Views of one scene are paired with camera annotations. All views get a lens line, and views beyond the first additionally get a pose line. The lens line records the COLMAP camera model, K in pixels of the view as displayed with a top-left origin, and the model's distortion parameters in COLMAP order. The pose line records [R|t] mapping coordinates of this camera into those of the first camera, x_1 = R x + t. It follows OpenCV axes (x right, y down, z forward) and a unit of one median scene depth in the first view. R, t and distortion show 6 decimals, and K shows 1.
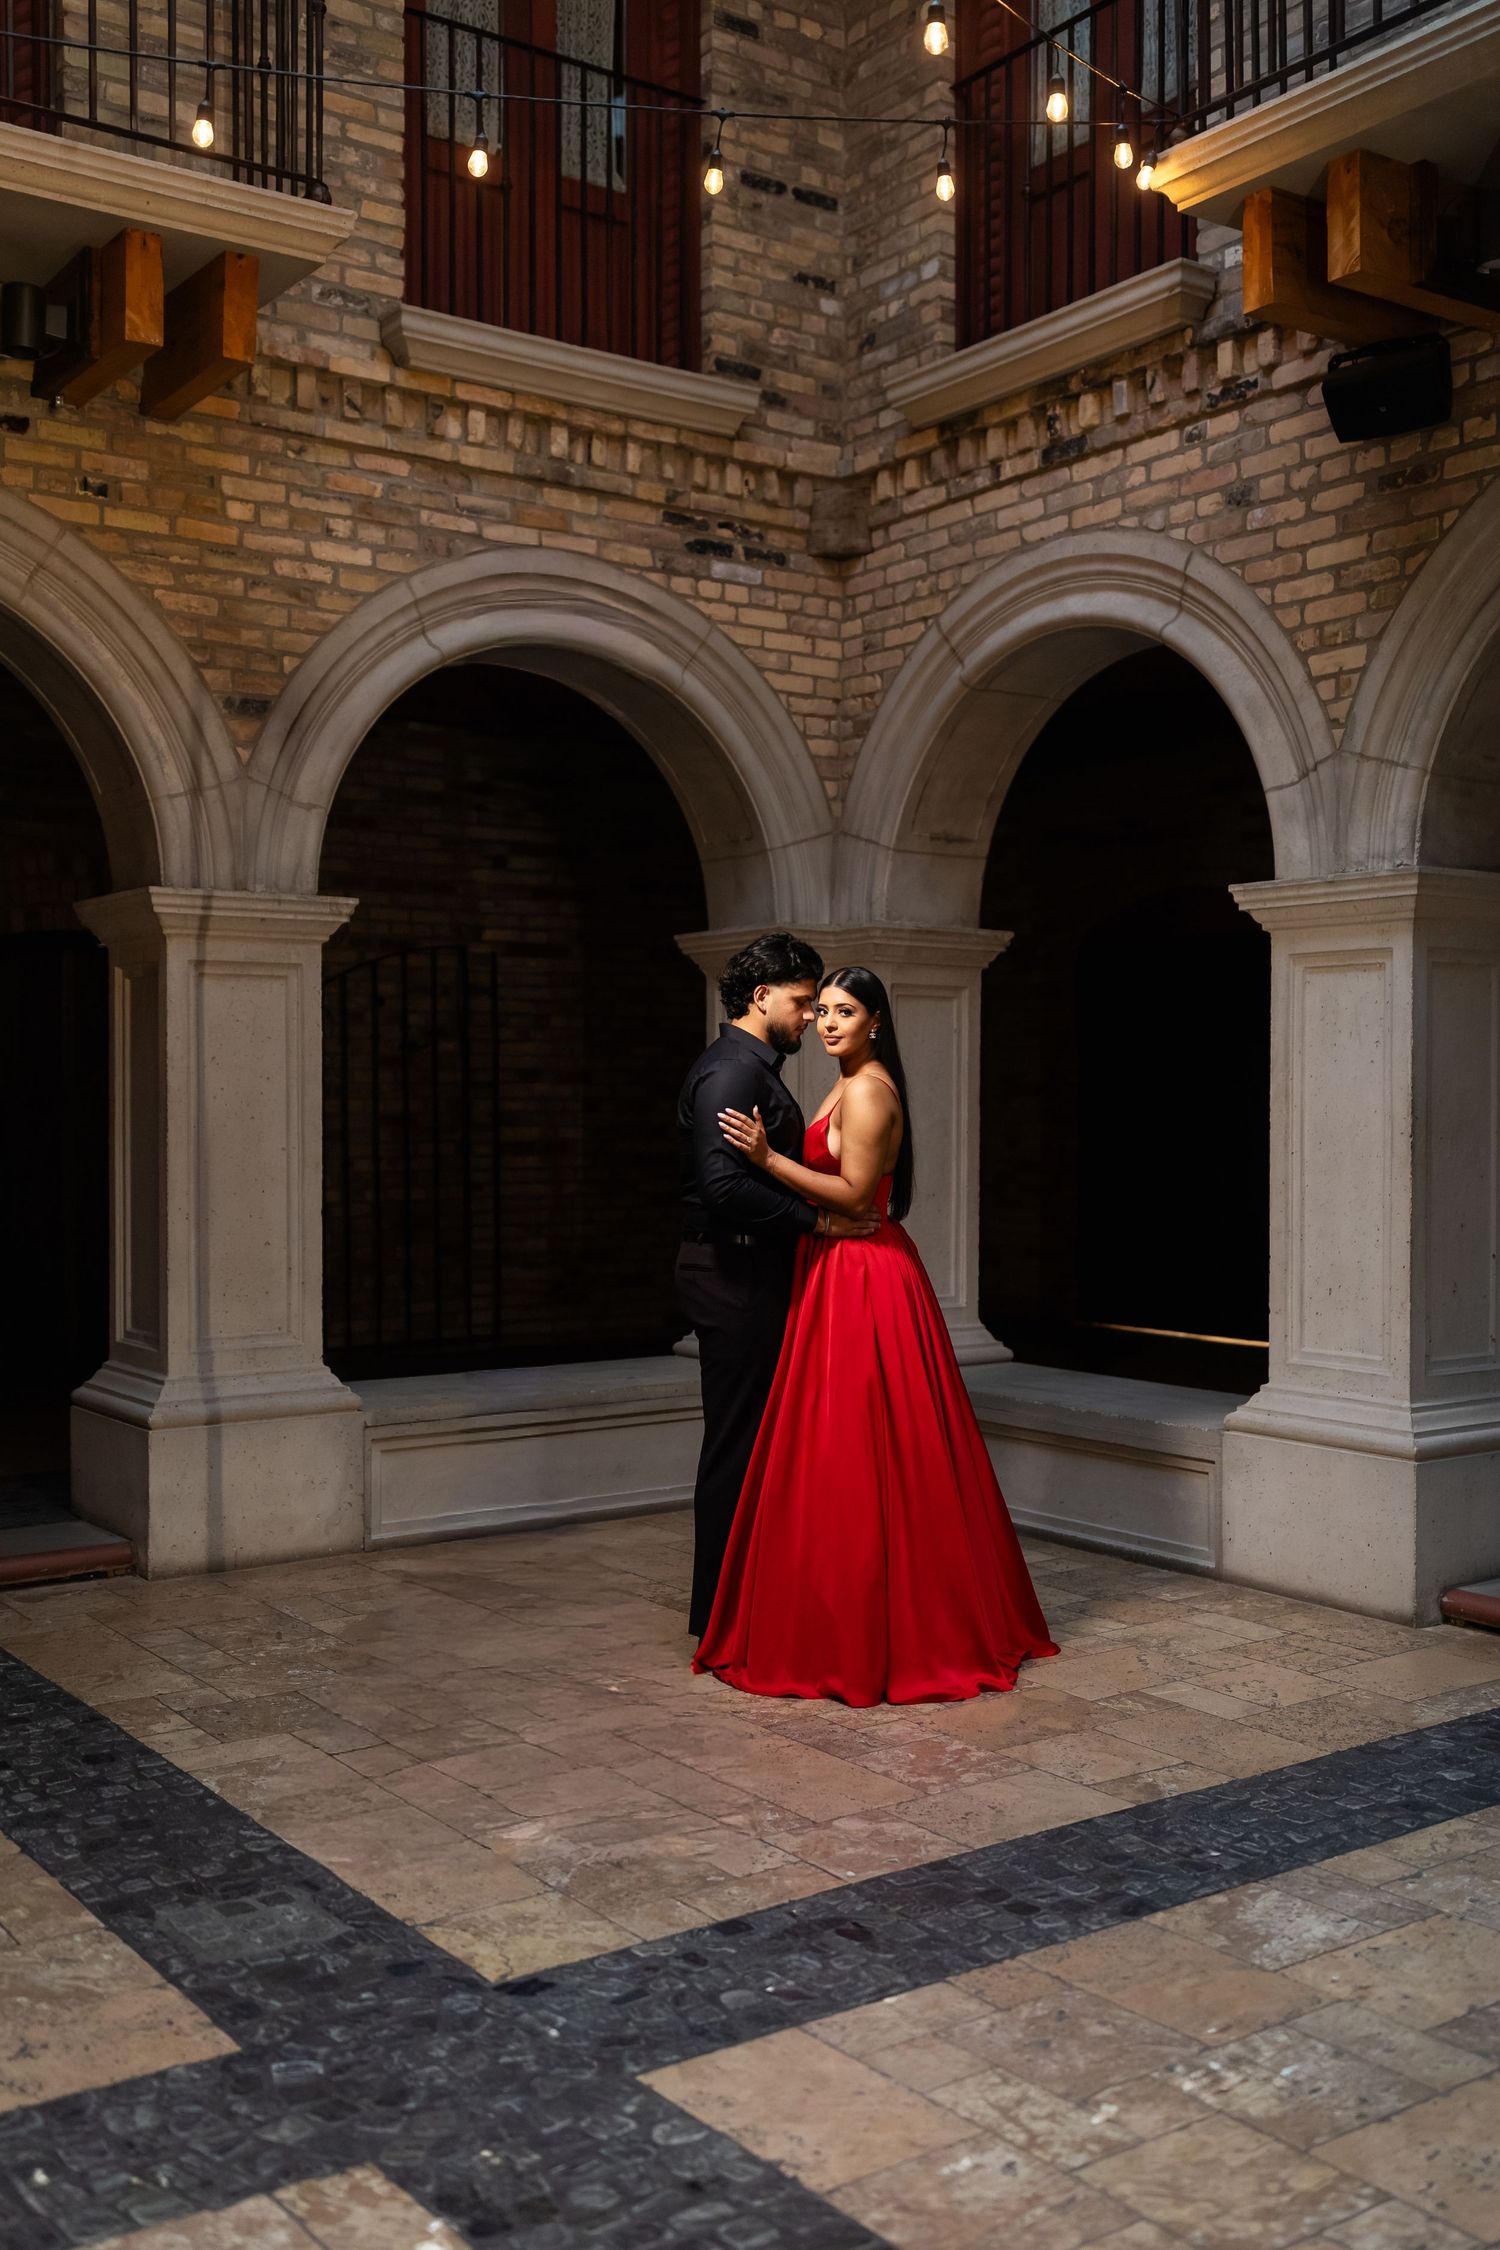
lens RADIAL K [[2205.6, 0, 750.0], [0, 2205.6, 1125.0], [0, 0, 1]] dist [0.010402, -0.021737]
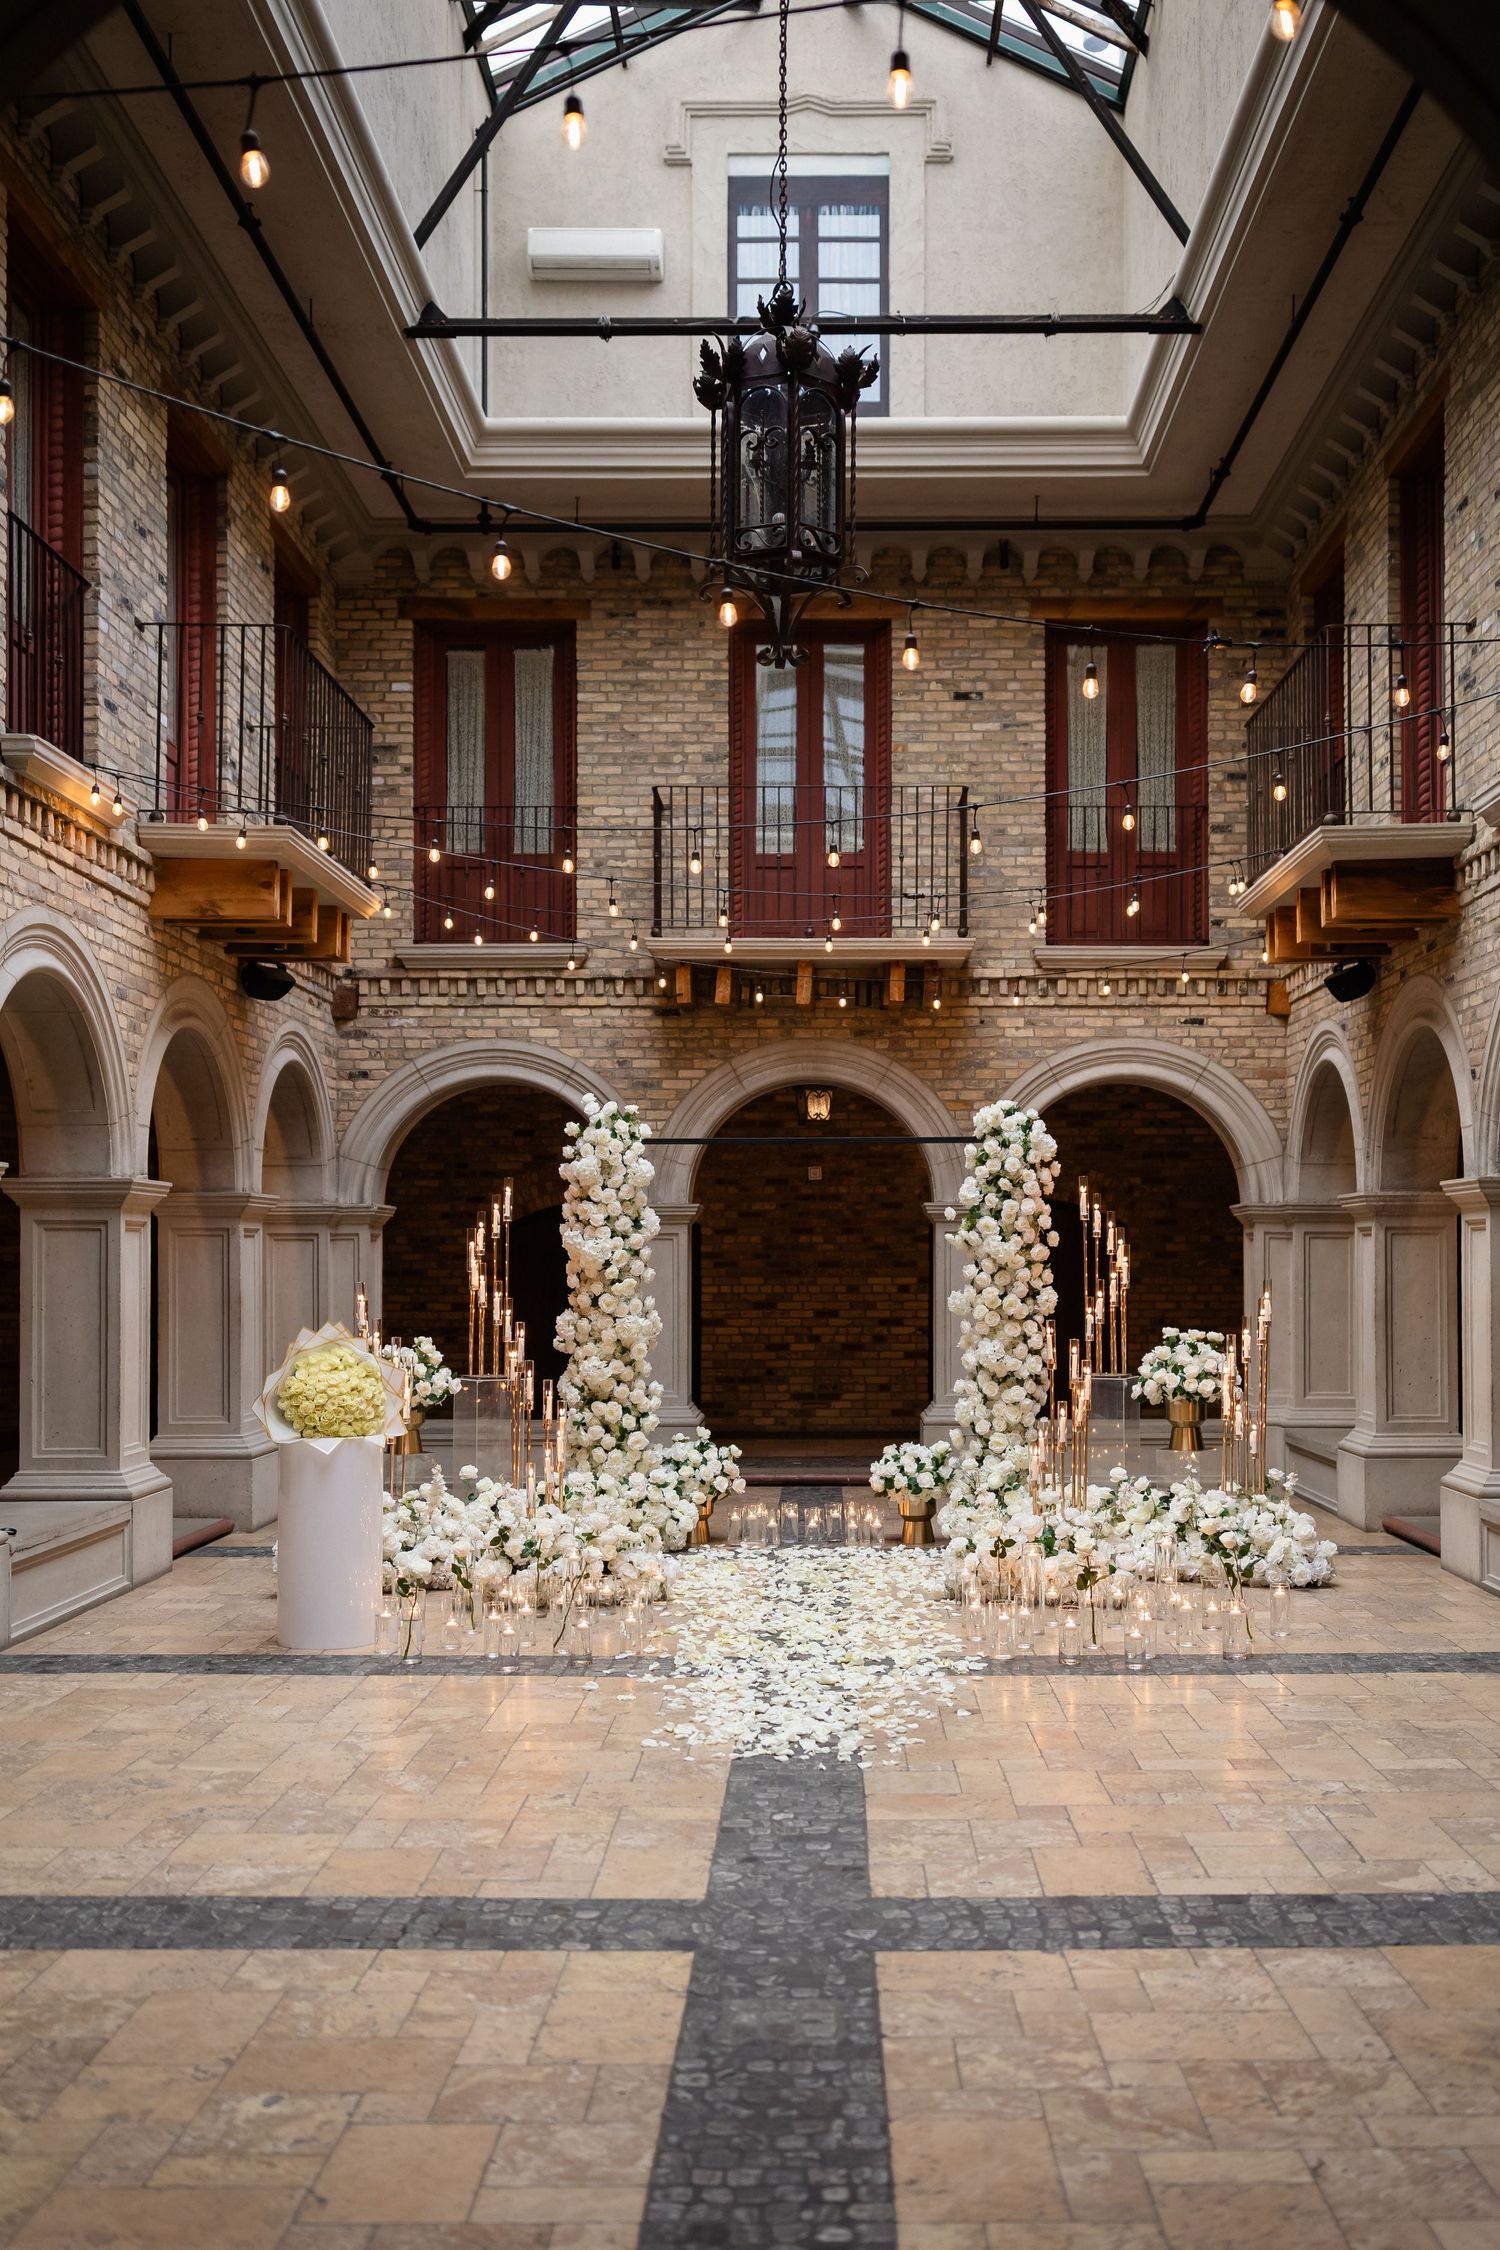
lens RADIAL K [[2167.4, 0, 819.0], [0, 2167.4, 1215.6], [0, 0, 1]] dist [0.010037, -0.025835]
pose [[-0.810114, 0.014047, 0.586104, -0.545155], [0.010372, 0.999900, -0.009629, -0.044039], [-0.586180, -0.001722, -0.810179, 1.118649]]
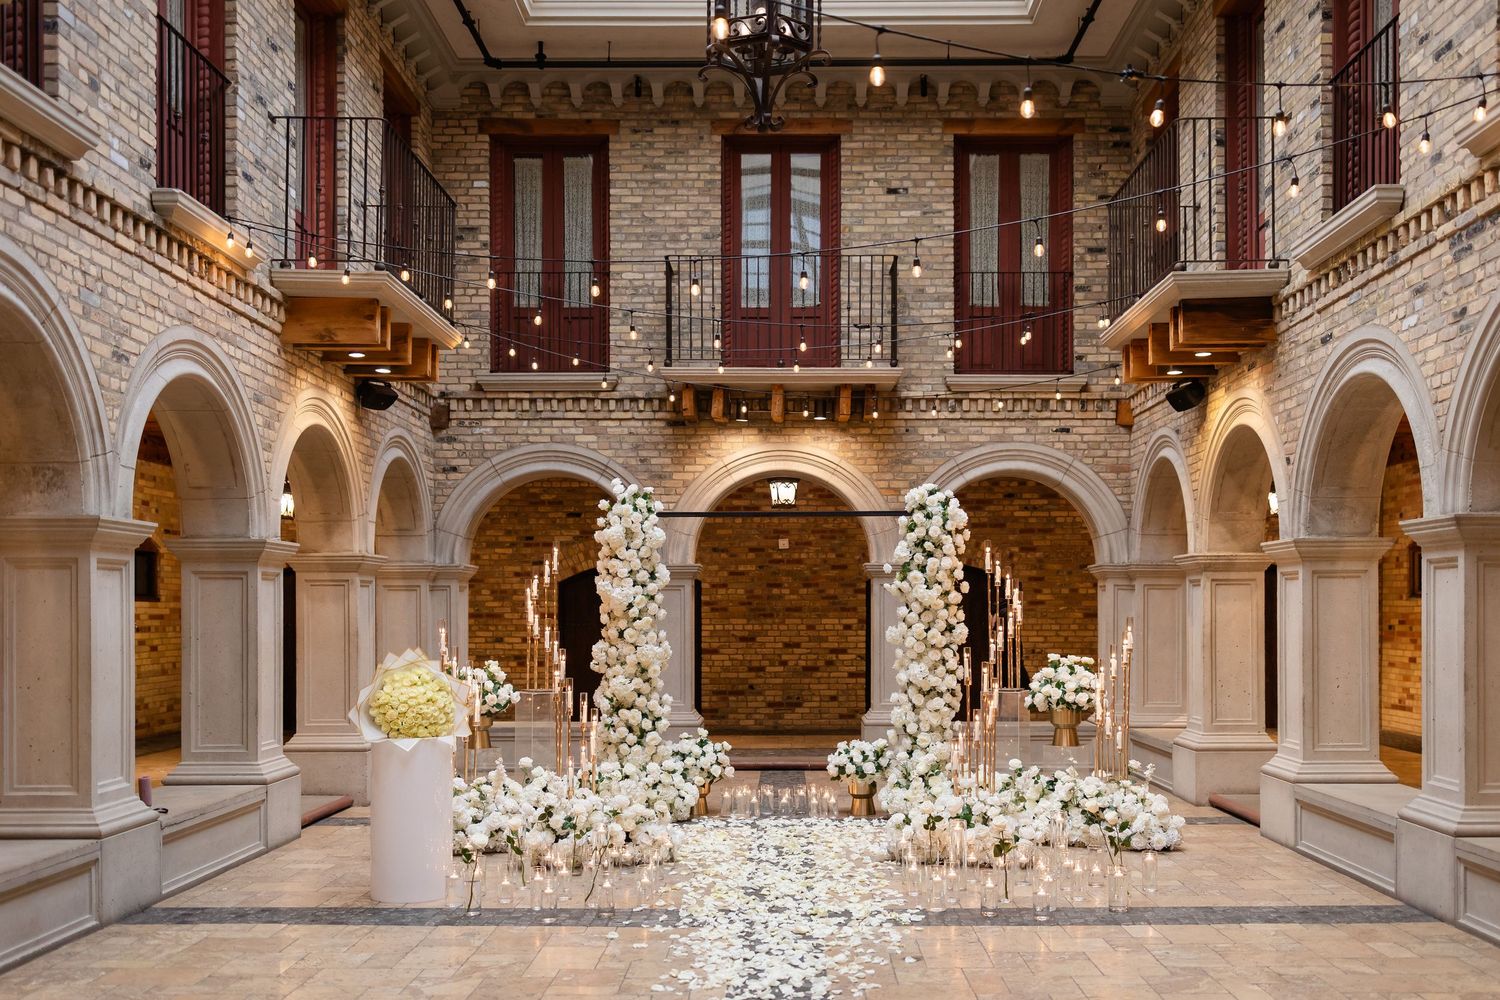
lens RADIAL K [[1461.0, 0, 784.0], [0, 1461.0, 599.8], [0, 0, 1]] dist [0.008599, -0.018850]
pose [[-0.810869, 0.007003, 0.585186, -0.429414], [0.010447, 0.999942, 0.002510, -0.031977], [-0.585135, 0.008149, -0.810895, 0.972483]]
